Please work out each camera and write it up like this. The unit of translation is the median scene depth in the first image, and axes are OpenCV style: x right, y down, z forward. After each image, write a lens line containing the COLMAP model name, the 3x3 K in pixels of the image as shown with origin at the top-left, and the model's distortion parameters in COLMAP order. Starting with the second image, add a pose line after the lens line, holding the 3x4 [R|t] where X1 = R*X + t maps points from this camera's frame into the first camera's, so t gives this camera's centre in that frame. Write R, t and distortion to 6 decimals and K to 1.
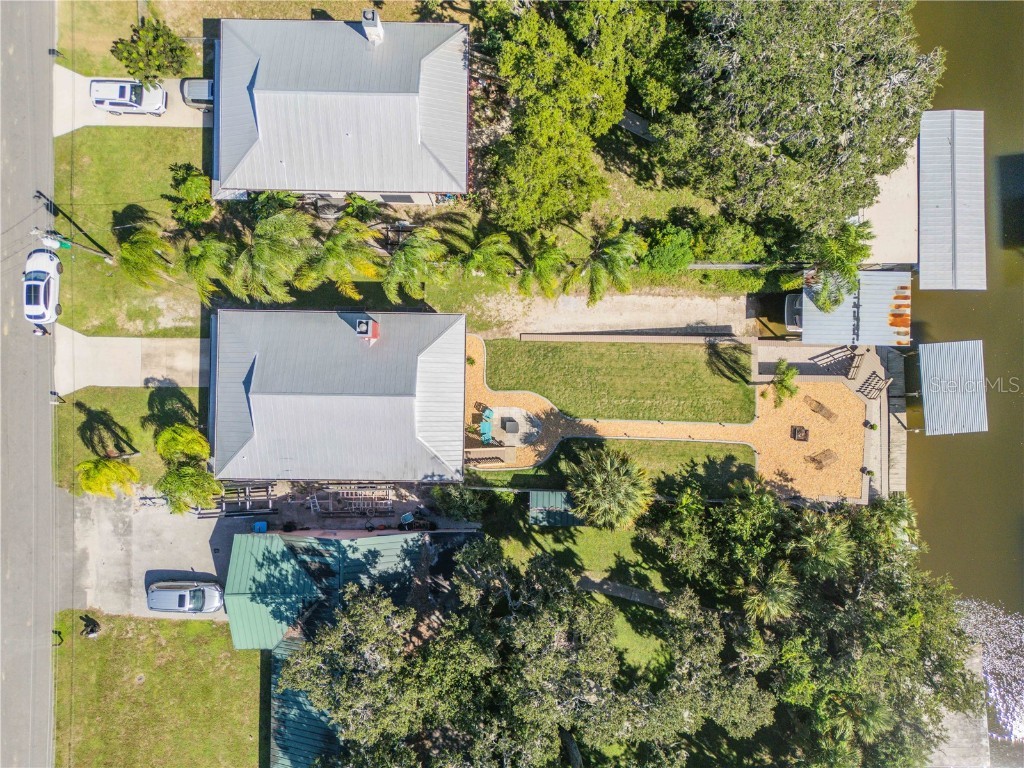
lens RADIAL K [[717.3, 0, 512.0], [0, 717.3, 384.0], [0, 0, 1]] dist [0.104178, -0.113126]
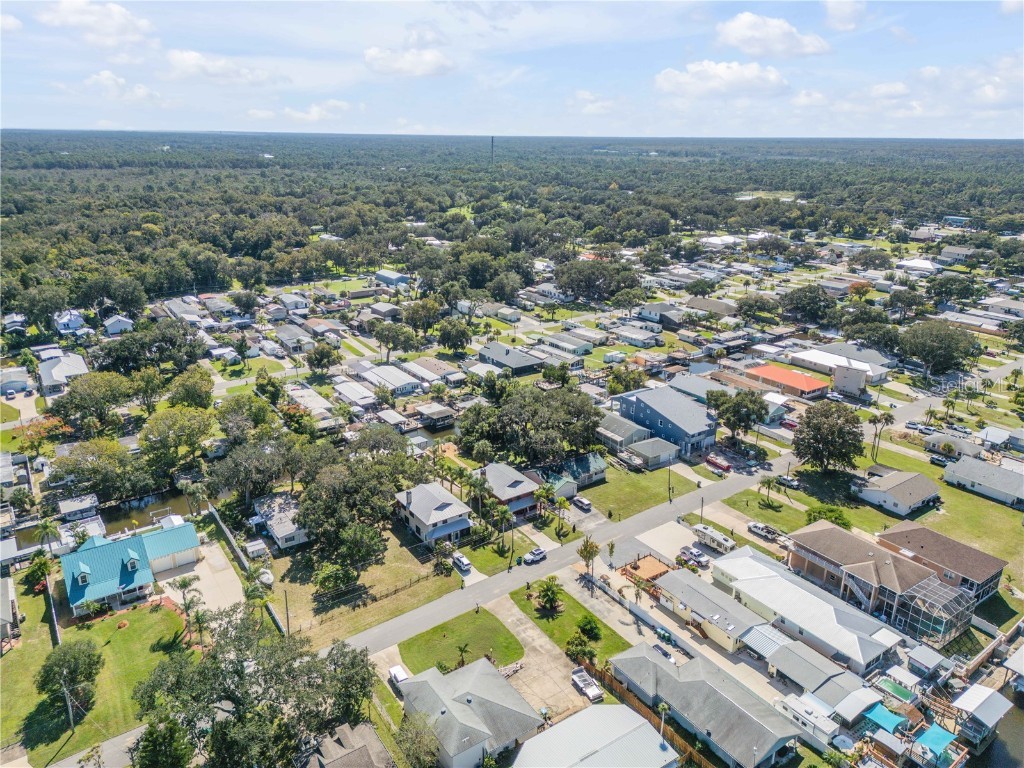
lens RADIAL K [[718.8, 0, 512.0], [0, 718.8, 384.0], [0, 0, 1]] dist [0.083500, -0.086616]
pose [[-0.584347, -0.262736, 0.767794, -2.583189], [0.811169, -0.161917, 0.561950, -1.682232], [-0.023325, 0.951185, 0.307739, -0.493258]]
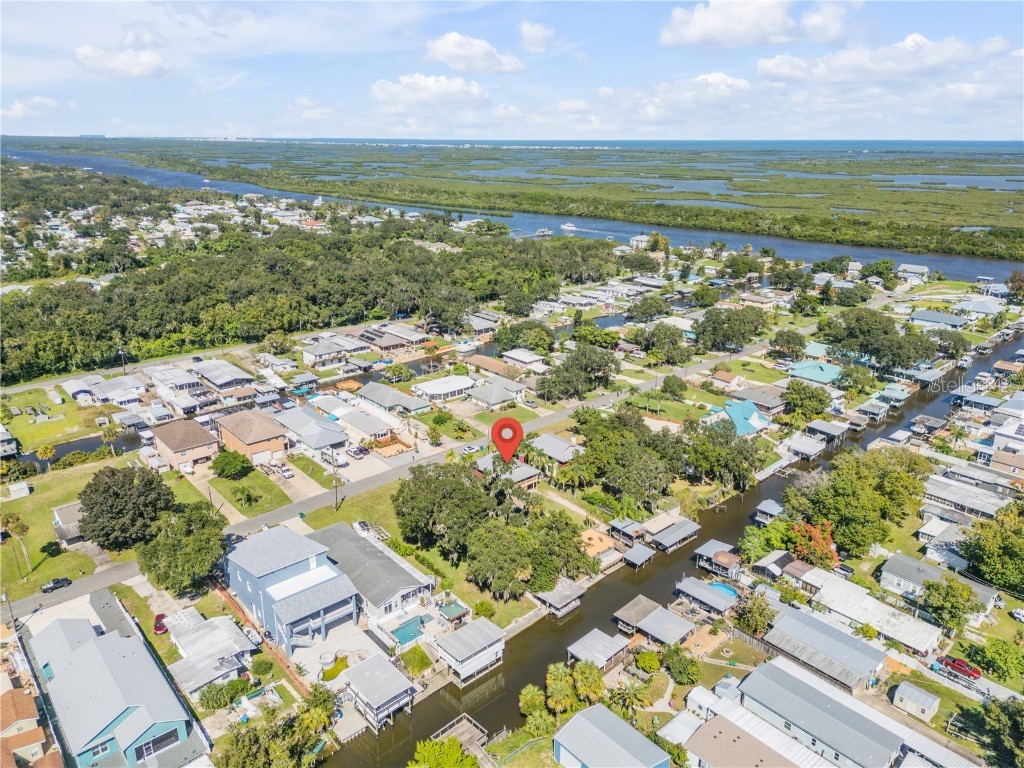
lens RADIAL K [[717.3, 0, 512.0], [0, 717.3, 384.0], [0, 0, 1]] dist [0.104178, -0.113126]
pose [[0.674997, 0.253400, -0.692941, 2.115647], [-0.737819, 0.233843, -0.633199, 2.087720], [0.001587, 0.938672, 0.344807, -0.670839]]
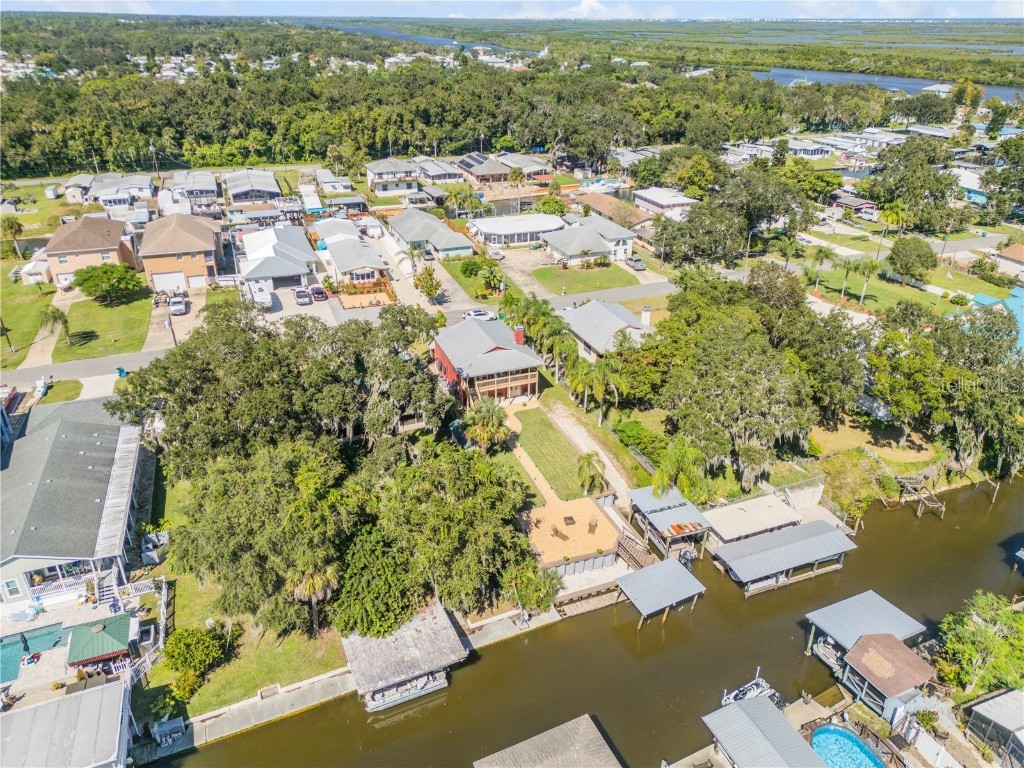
lens RADIAL K [[718.8, 0, 512.0], [0, 718.8, 384.0], [0, 0, 1]] dist [0.083500, -0.086616]
pose [[0.376862, 0.430239, -0.820286, 1.349161], [-0.926216, 0.184505, -0.328757, 0.563995], [0.009903, 0.883658, 0.468028, 0.136432]]
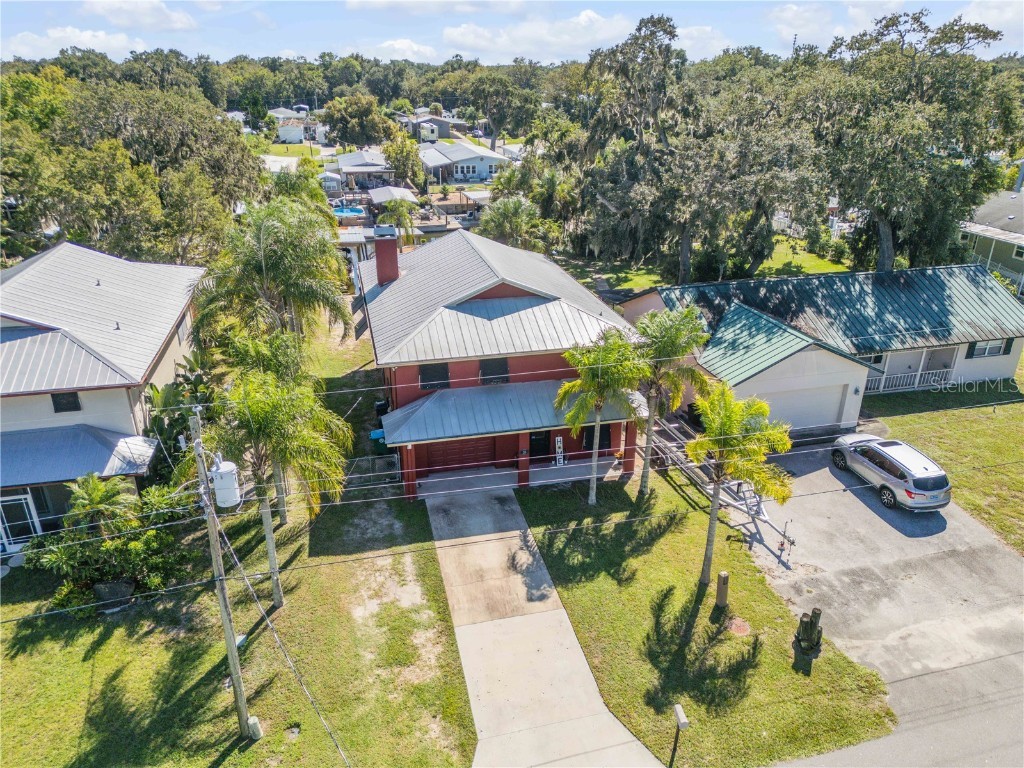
lens RADIAL K [[718.8, 0, 512.0], [0, 718.8, 384.0], [0, 0, 1]] dist [0.083500, -0.086616]
pose [[-0.248708, -0.374318, 0.893326, -0.847549], [0.968343, -0.075776, 0.237842, -0.121121], [-0.021336, 0.924199, 0.381314, 0.721269]]
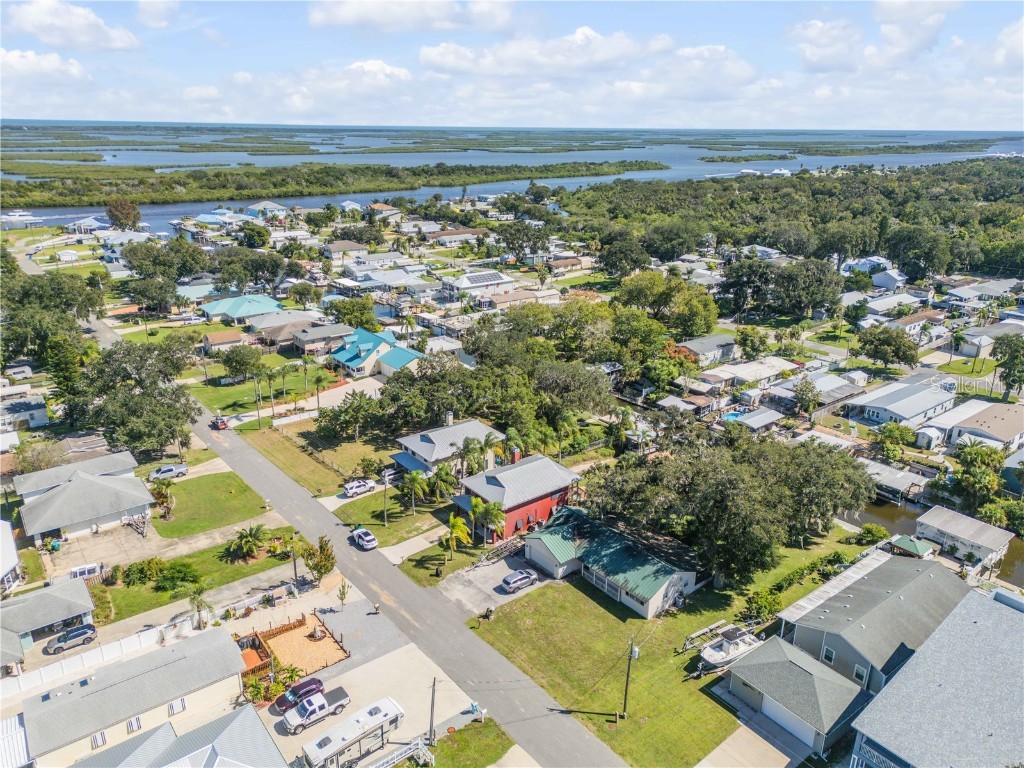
lens RADIAL K [[718.8, 0, 512.0], [0, 718.8, 384.0], [0, 0, 1]] dist [0.083500, -0.086616]
pose [[0.778953, -0.194166, 0.596264, -1.427908], [0.626279, 0.288981, -0.724061, 1.428061], [-0.031721, 0.937438, 0.346705, -0.081999]]
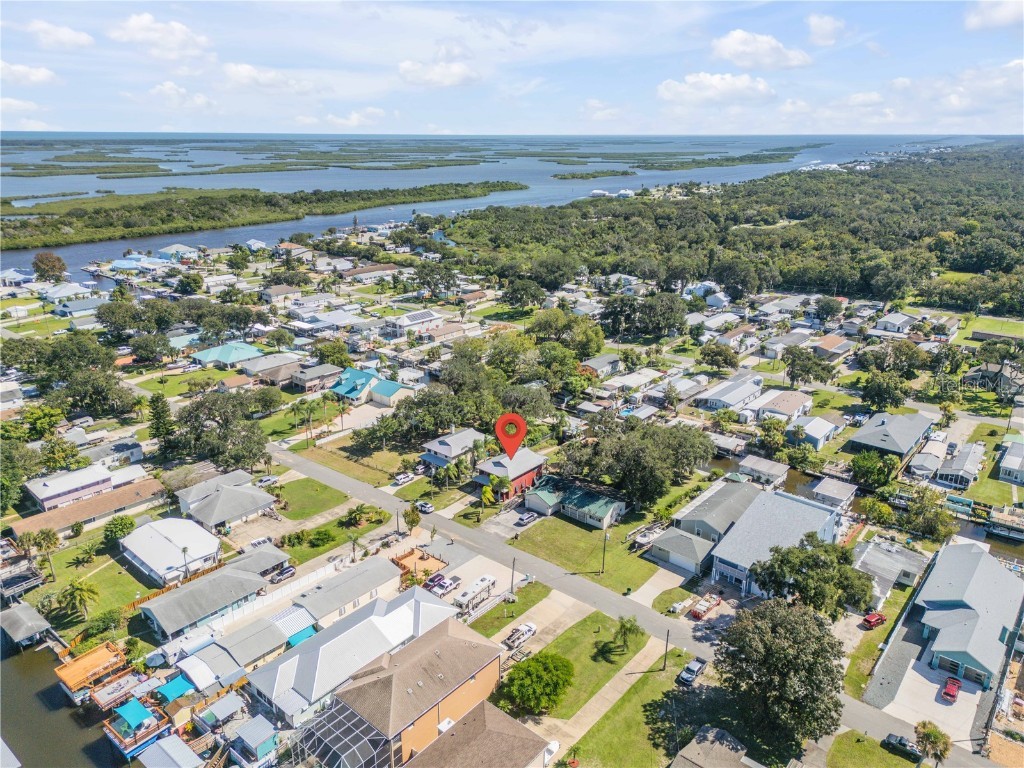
lens RADIAL K [[717.3, 0, 512.0], [0, 717.3, 384.0], [0, 0, 1]] dist [0.104178, -0.113126]
pose [[0.640132, -0.240980, 0.729492, -2.574230], [0.767795, 0.233865, -0.596488, 1.922121], [-0.026861, 0.941932, 0.334728, -0.564760]]
